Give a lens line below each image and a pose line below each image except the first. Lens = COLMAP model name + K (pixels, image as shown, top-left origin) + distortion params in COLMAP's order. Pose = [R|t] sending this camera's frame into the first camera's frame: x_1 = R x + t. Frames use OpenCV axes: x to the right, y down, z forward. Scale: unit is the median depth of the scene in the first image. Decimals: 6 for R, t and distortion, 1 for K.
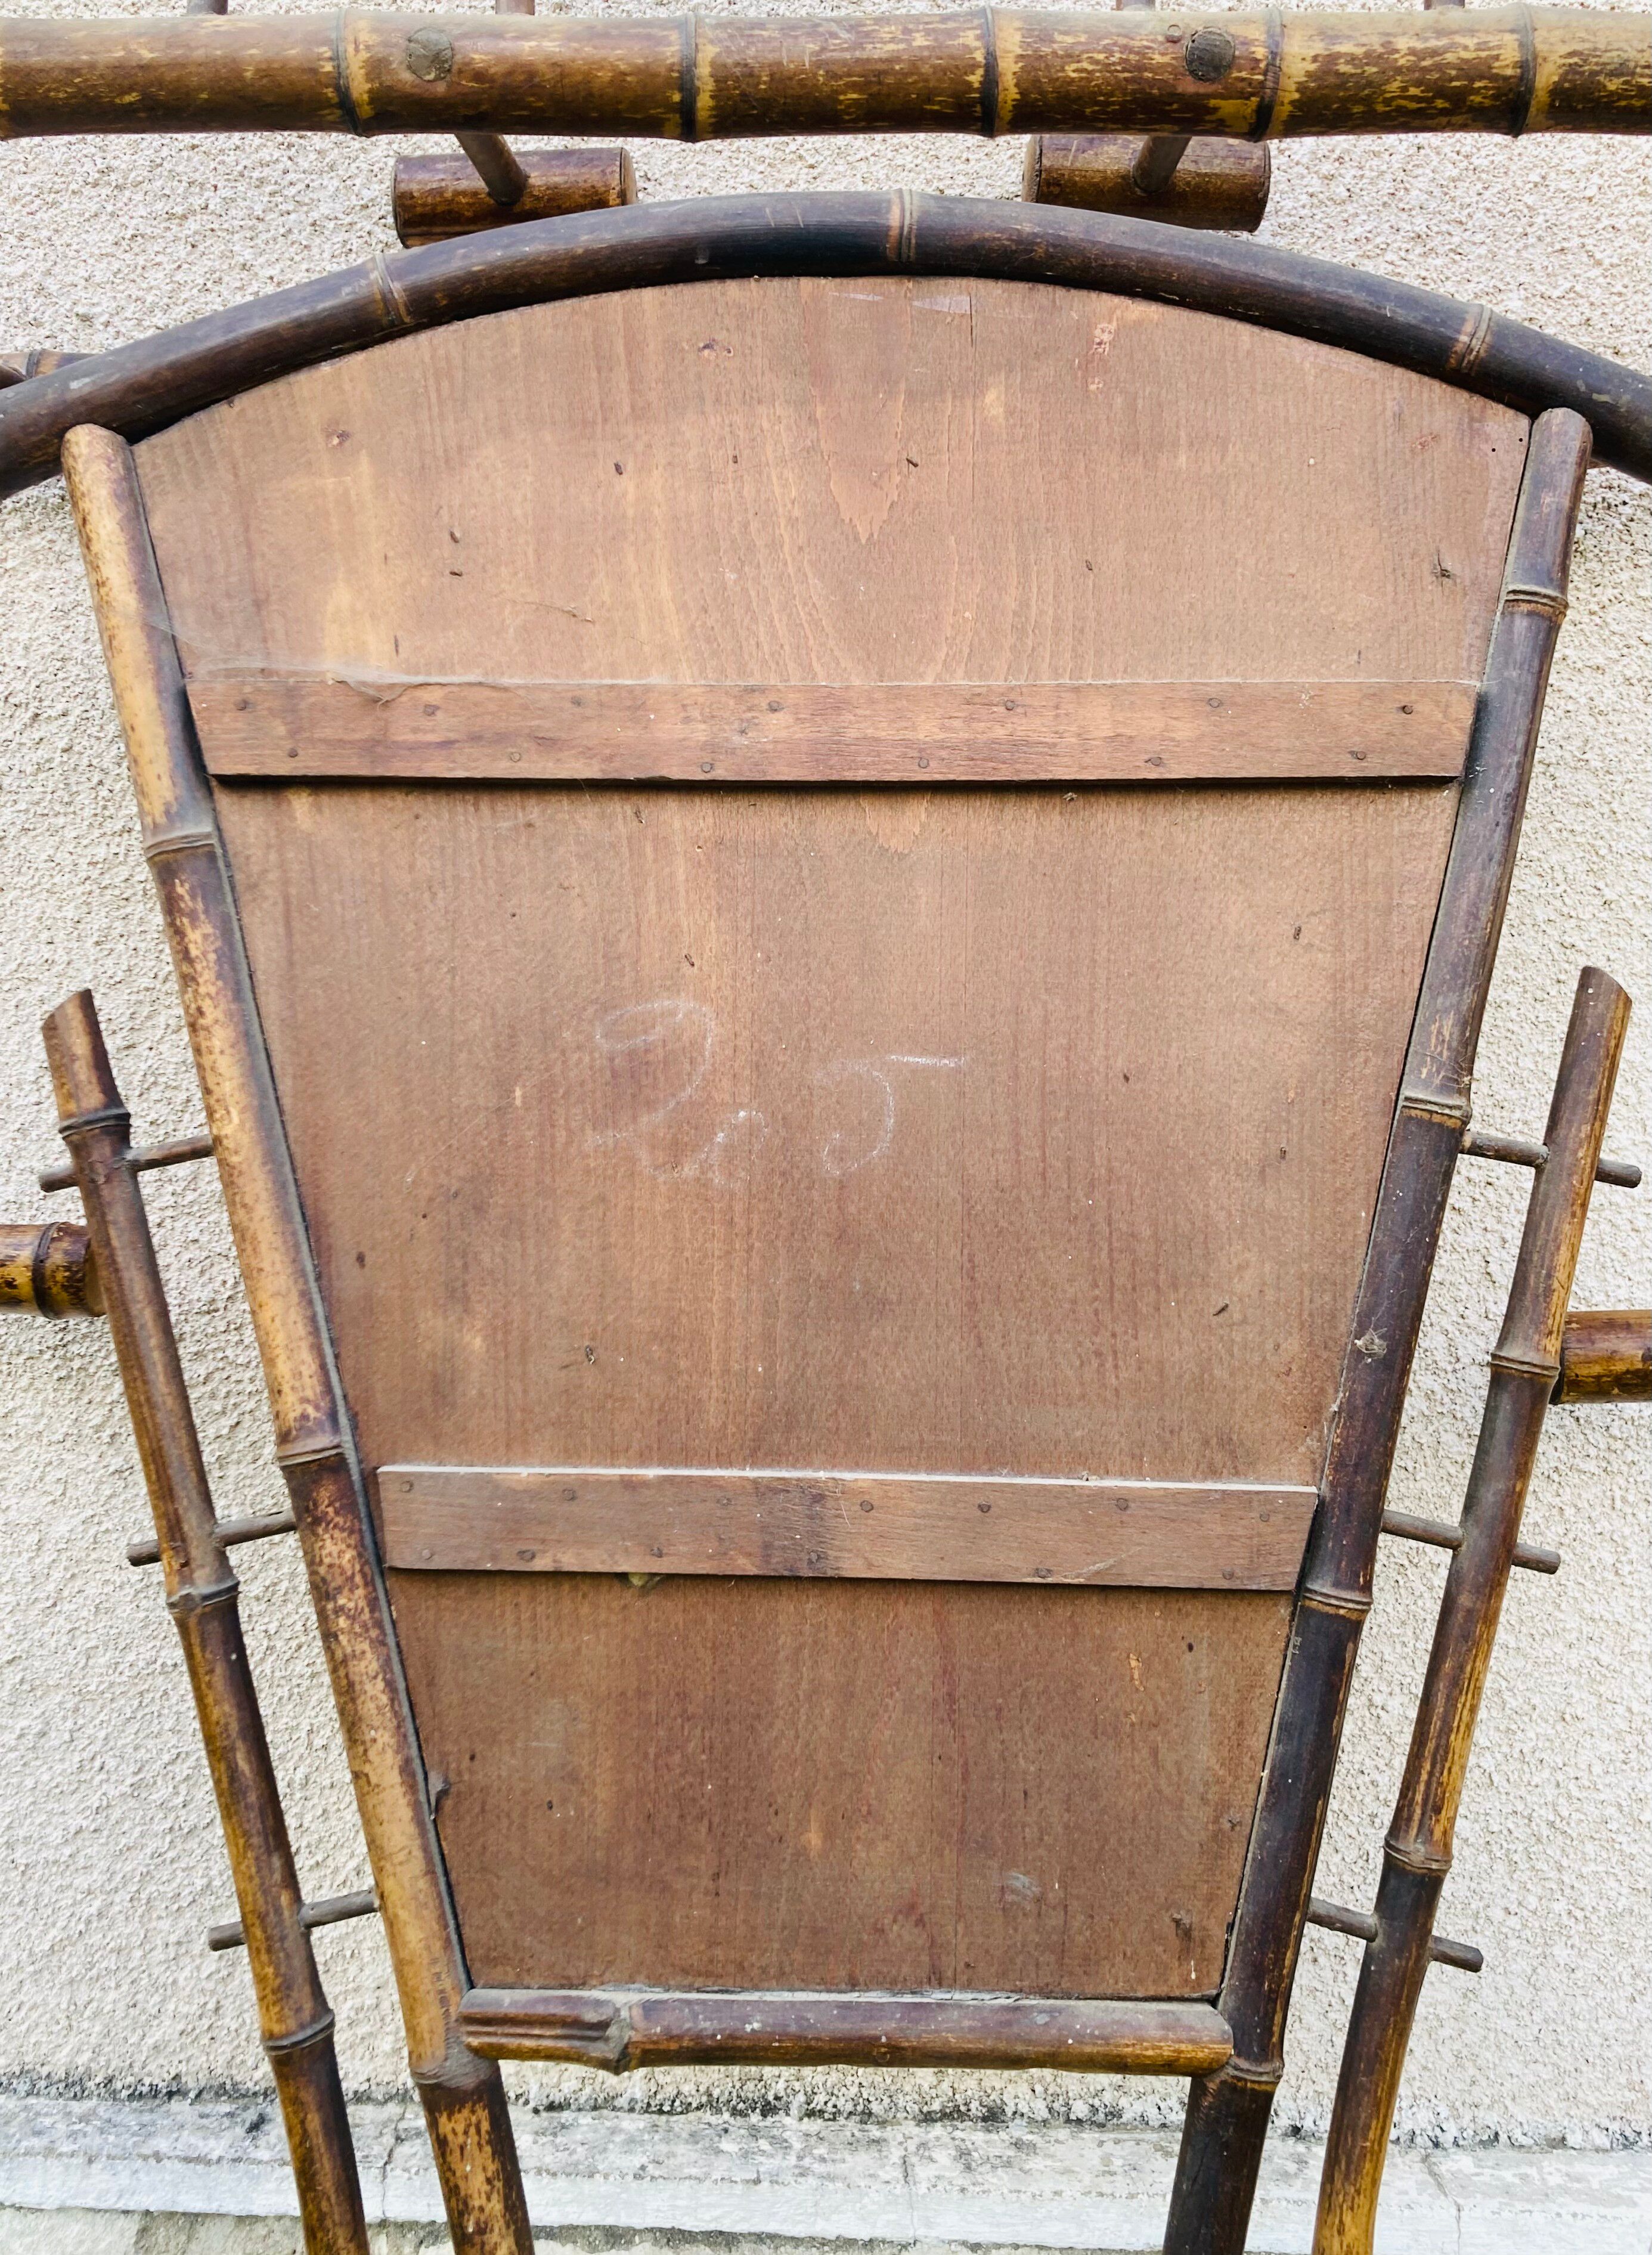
lens RADIAL K [[1976.0, 0, 810.5], [0, 1976.0, 1094.5], [0, 0, 1]] dist [0.021139, -0.002235]
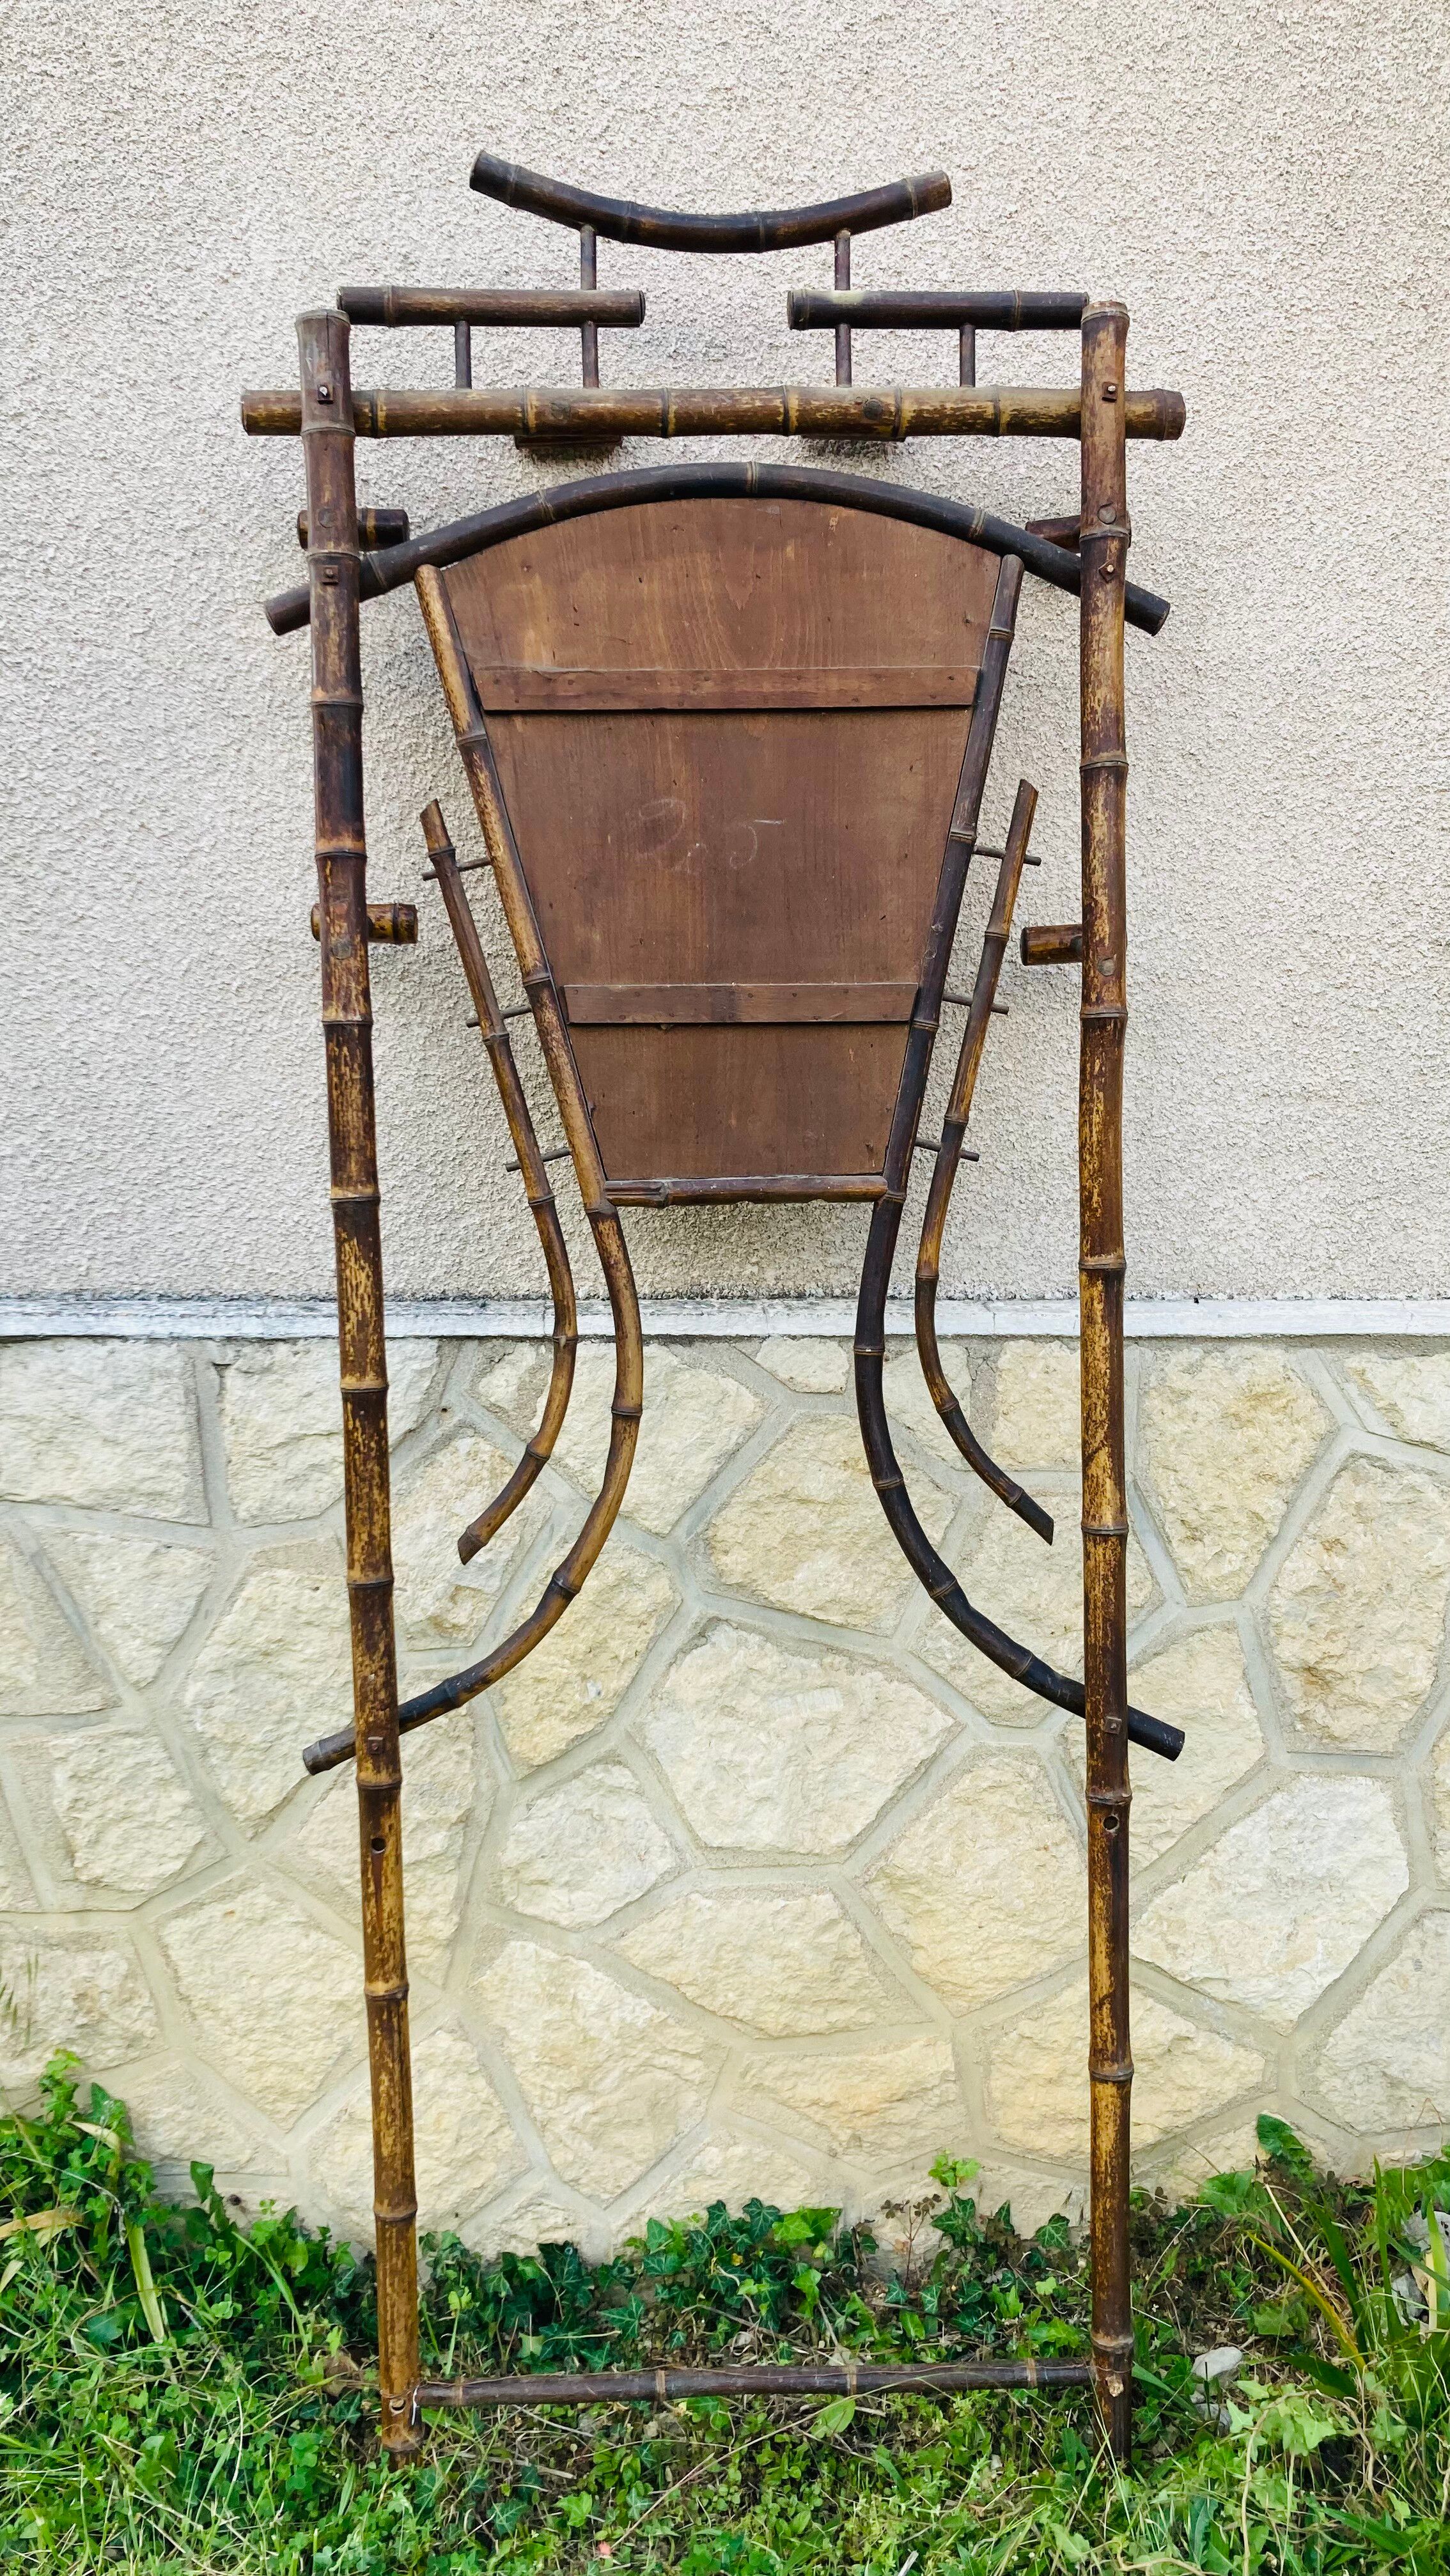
lens RADIAL K [[2092.6, 0, 745.2], [0, 2092.6, 1257.9], [0, 0, 1]] dist [0.042858, -0.048247]
pose [[0.996754, -0.033469, 0.073217, -0.155298], [0.021983, 0.988074, 0.152405, 0.103923], [-0.077445, -0.150300, 0.985602, -1.440654]]
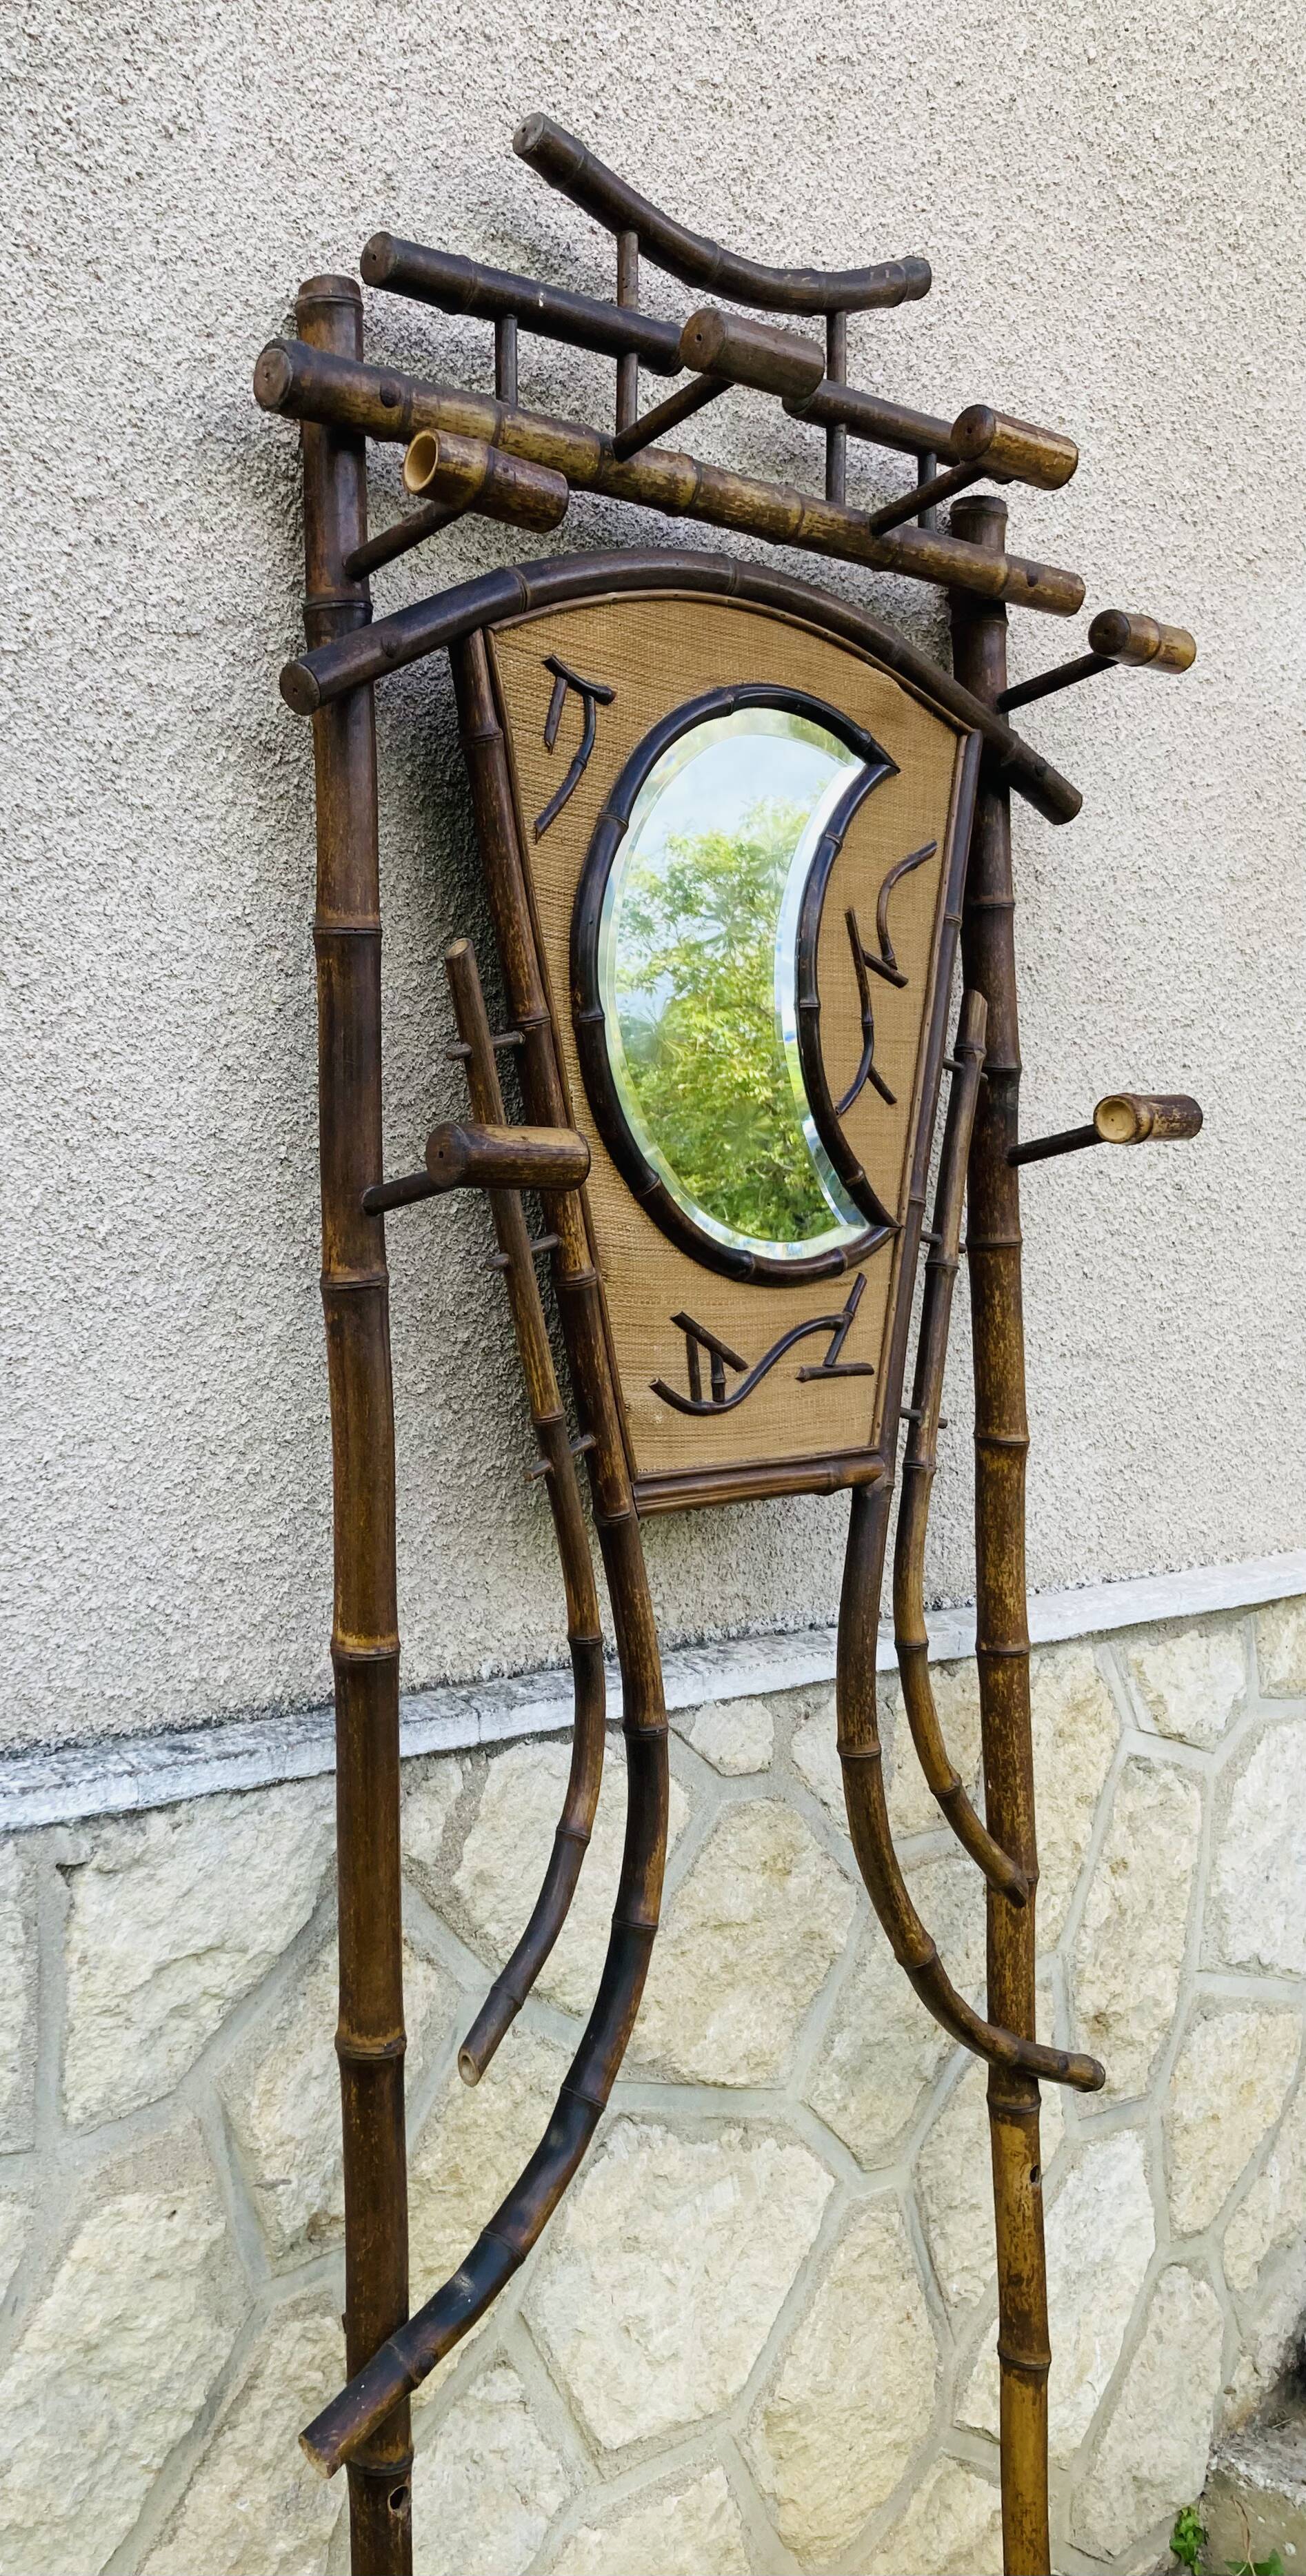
lens RADIAL K [[2241.6, 0, 361.5], [0, 2241.6, 1225.3], [0, 0, 1]] dist [0.034285, -0.028083]
pose [[0.765078, -0.021291, 0.643586, -1.434864], [-0.014641, 0.998620, 0.050442, 0.063274], [-0.643772, -0.048015, 0.763710, -0.288786]]
